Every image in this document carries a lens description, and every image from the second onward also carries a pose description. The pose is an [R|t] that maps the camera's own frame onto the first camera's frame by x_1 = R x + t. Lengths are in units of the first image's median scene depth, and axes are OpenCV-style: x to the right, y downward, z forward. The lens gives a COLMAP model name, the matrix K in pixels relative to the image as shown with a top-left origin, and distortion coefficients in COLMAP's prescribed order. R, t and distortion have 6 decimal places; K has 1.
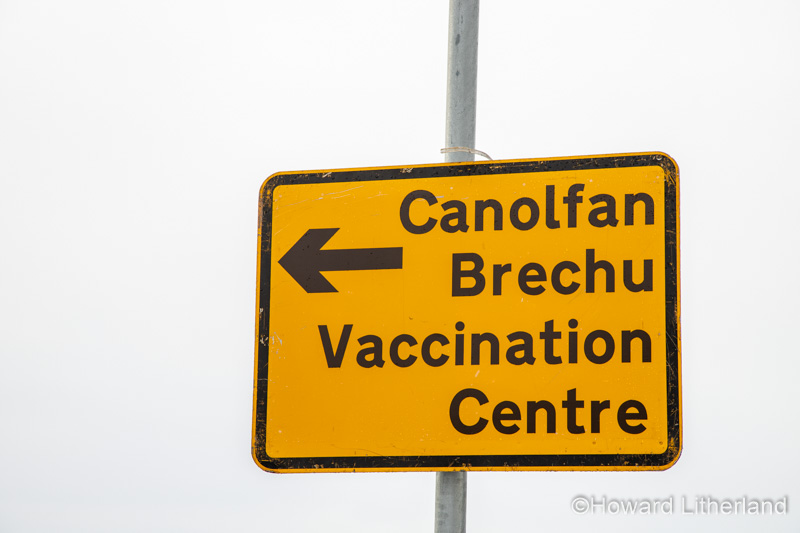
lens RADIAL K [[2384.0, 0, 400.6], [0, 2384.0, 265.0], [0, 0, 1]] dist [0.232643, 0.000000]
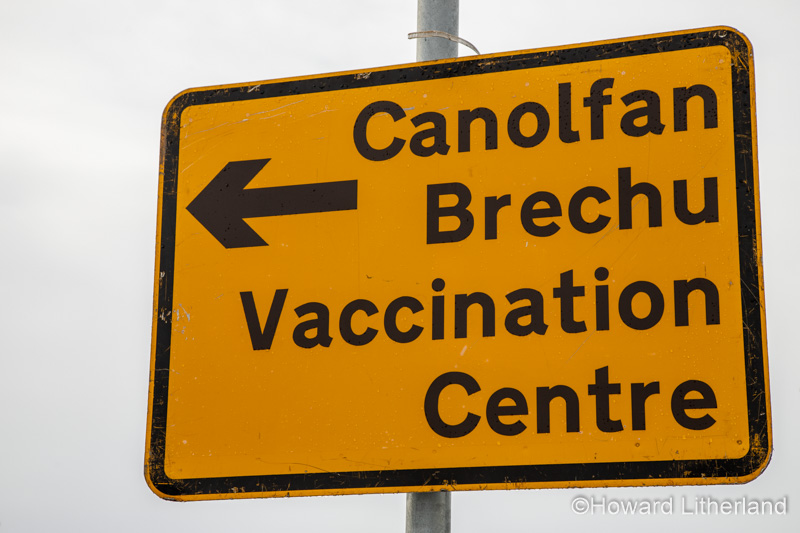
lens RADIAL K [[1820.2, 0, 399.1], [0, 1820.2, 269.2], [0, 0, 1]] dist [0.217571, 0.000000]
pose [[0.999899, -0.009798, -0.010257, 0.018867], [0.008854, 0.996050, -0.088354, 0.068274], [0.011082, 0.088255, 0.996036, 0.466960]]
